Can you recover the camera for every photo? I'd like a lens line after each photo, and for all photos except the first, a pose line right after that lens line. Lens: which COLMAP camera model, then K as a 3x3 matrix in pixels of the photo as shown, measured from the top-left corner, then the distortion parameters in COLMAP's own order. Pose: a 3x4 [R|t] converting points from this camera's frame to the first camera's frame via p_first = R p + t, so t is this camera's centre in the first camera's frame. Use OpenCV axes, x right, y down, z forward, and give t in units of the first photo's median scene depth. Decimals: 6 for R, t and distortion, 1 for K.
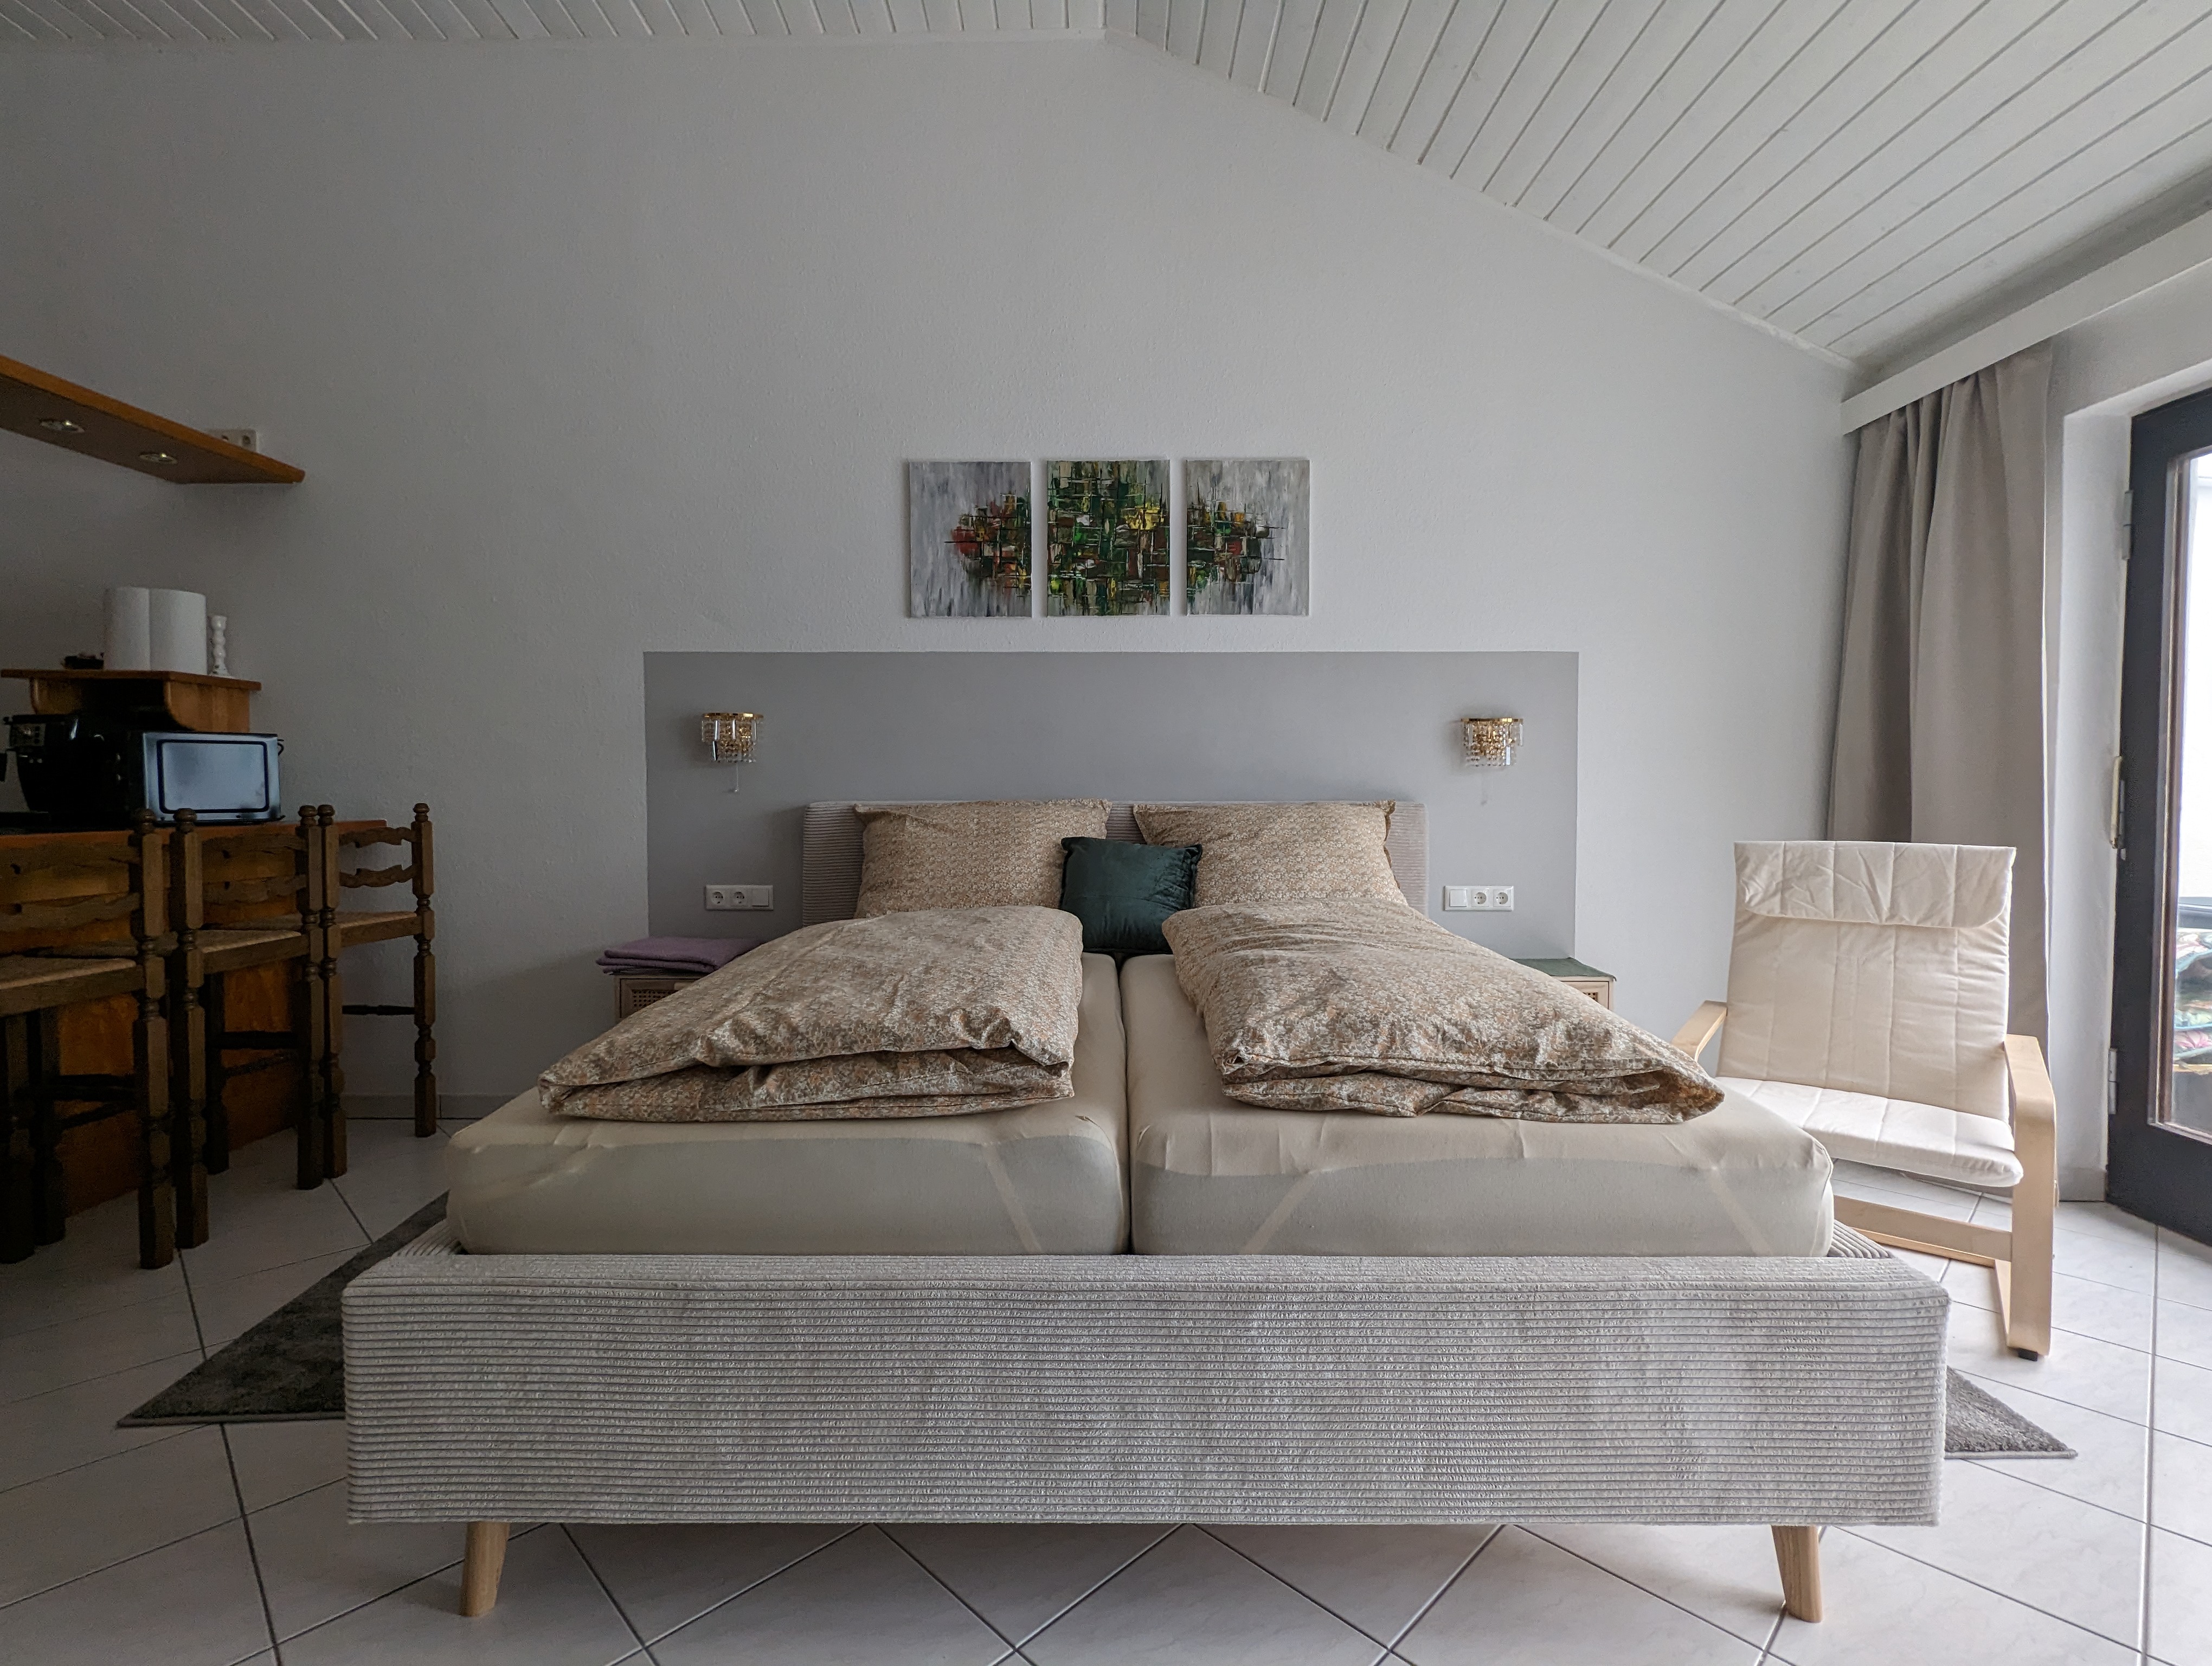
lens RADIAL K [[1055.1, 0, 1112.6], [0, 1055.1, 825.8], [0, 0, 1]] dist [-0.002831, 0.003689]
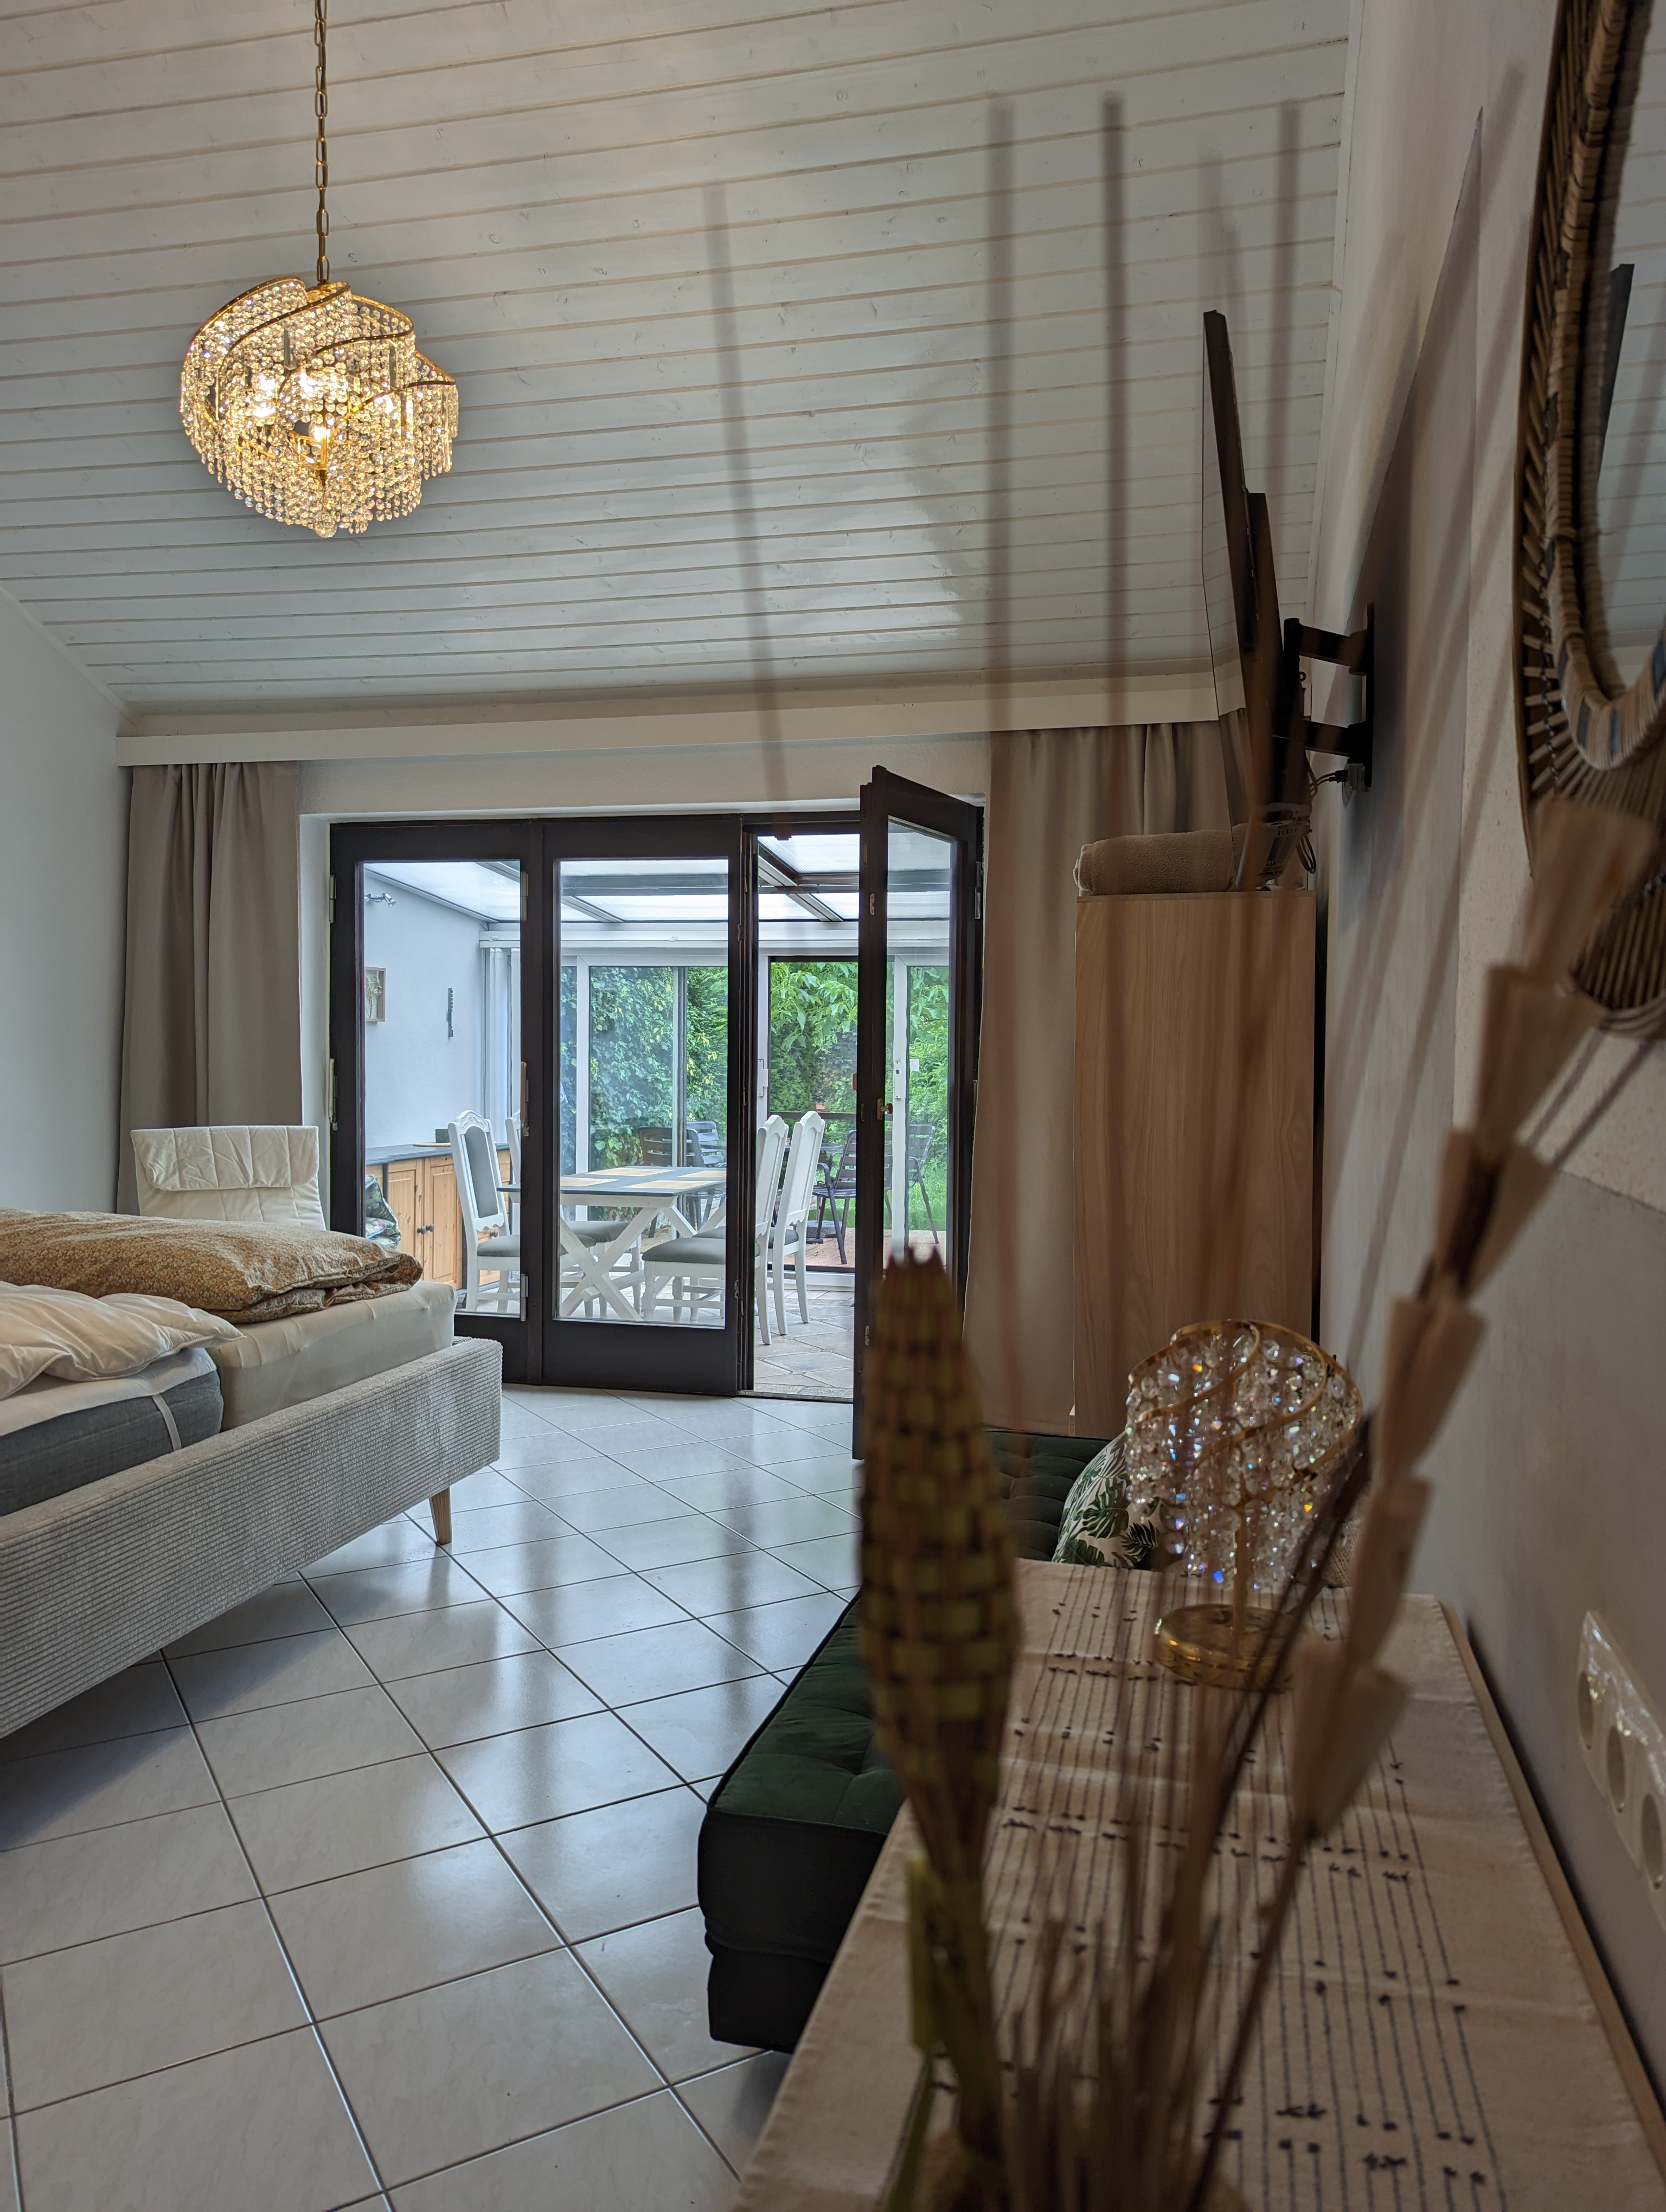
lens RADIAL K [[1572.8, 0, 850.1], [0, 1572.8, 1120.9], [0, 0, 1]] dist [0.047107, -0.038473]
pose [[0.238690, -0.040912, 0.970234, -0.819995], [0.019554, 0.999112, 0.037320, -0.040718], [-0.970899, 0.010064, 0.239278, -0.170333]]
